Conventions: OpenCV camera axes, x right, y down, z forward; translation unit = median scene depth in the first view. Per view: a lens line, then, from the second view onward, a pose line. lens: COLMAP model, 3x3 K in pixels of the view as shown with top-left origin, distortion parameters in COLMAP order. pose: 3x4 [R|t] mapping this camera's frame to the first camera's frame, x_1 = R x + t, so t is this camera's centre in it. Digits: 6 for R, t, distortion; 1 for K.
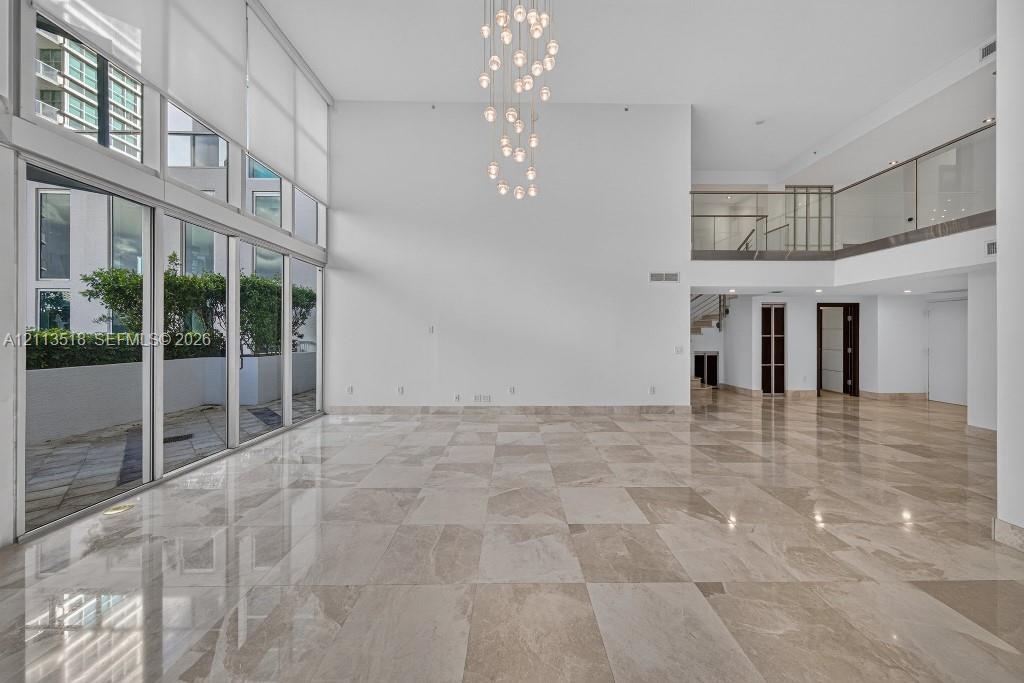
lens RADIAL K [[374.4, 0, 511.0], [0, 374.4, 336.4], [0, 0, 1]] dist [-0.001389, -0.000047]
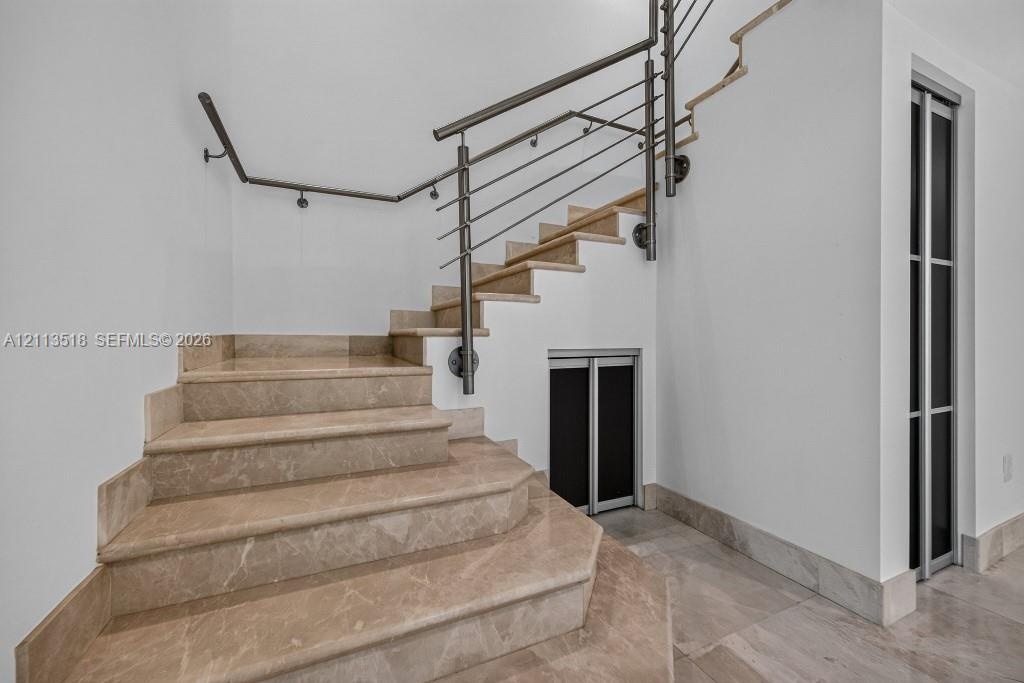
lens RADIAL K [[403.3, 0, 511.5], [0, 403.3, 332.5], [0, 0, 1]] dist [-0.000976, -0.000211]
pose [[0.907513, -0.007397, 0.419960, 0.446784], [0.006739, 0.999973, 0.003050, 0.034245], [-0.419971, 0.000062, 0.907538, 0.956094]]
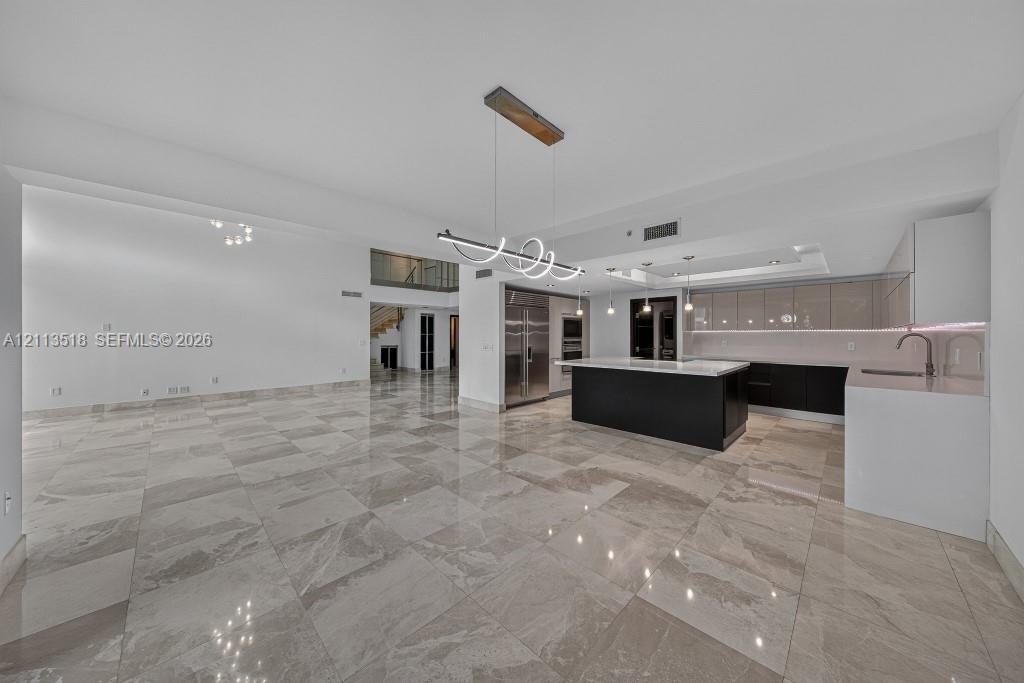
lens RADIAL K [[336.2, 0, 519.9], [0, 336.2, 336.9], [0, 0, 1]] dist [-0.001499, -0.000374]
pose [[0.694928, -0.004234, 0.719067, -0.062642], [-0.000059, 0.999982, 0.005945, 0.001566], [-0.719080, -0.004174, 0.694915, -0.293388]]
